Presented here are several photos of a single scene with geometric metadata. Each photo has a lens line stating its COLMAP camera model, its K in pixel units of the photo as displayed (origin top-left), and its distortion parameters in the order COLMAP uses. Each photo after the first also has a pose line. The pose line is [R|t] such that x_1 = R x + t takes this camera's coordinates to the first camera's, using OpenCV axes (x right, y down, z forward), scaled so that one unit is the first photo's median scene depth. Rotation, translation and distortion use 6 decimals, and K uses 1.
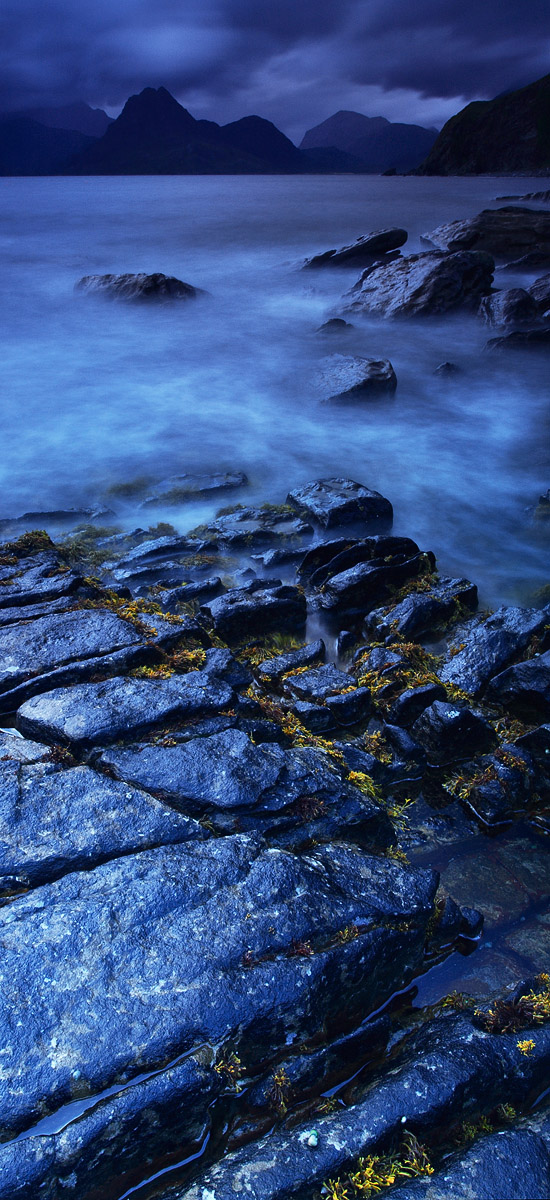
lens RADIAL K [[762.2, 0, 271.0], [0, 762.2, 601.8], [0, 0, 1]] dist [-0.023507, 0.002369]
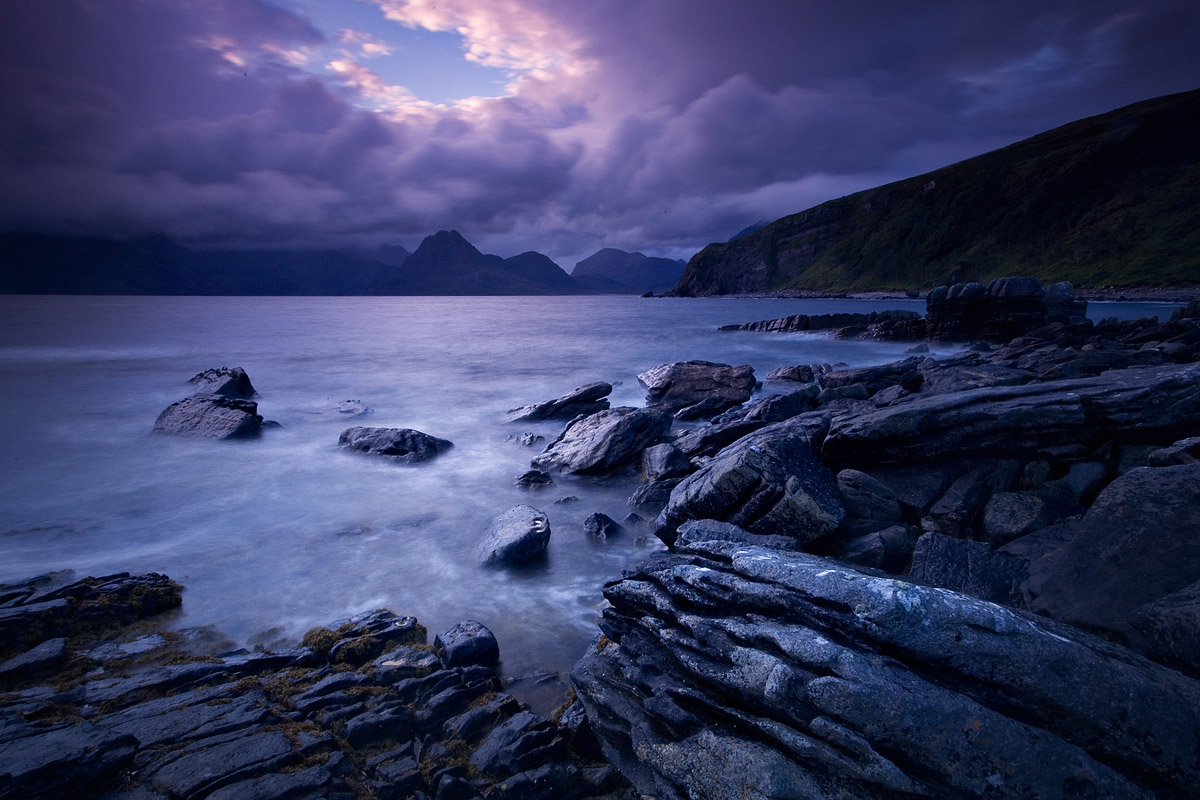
lens RADIAL K [[739.8, 0, 610.3], [0, 739.8, 400.0], [0, 0, 1]] dist [0.058704, 0.006261]
pose [[0.996467, -0.020759, 0.081376, 0.364145], [0.049098, 0.930130, -0.363933, -0.024109], [-0.068136, 0.366643, 0.927863, -0.810569]]
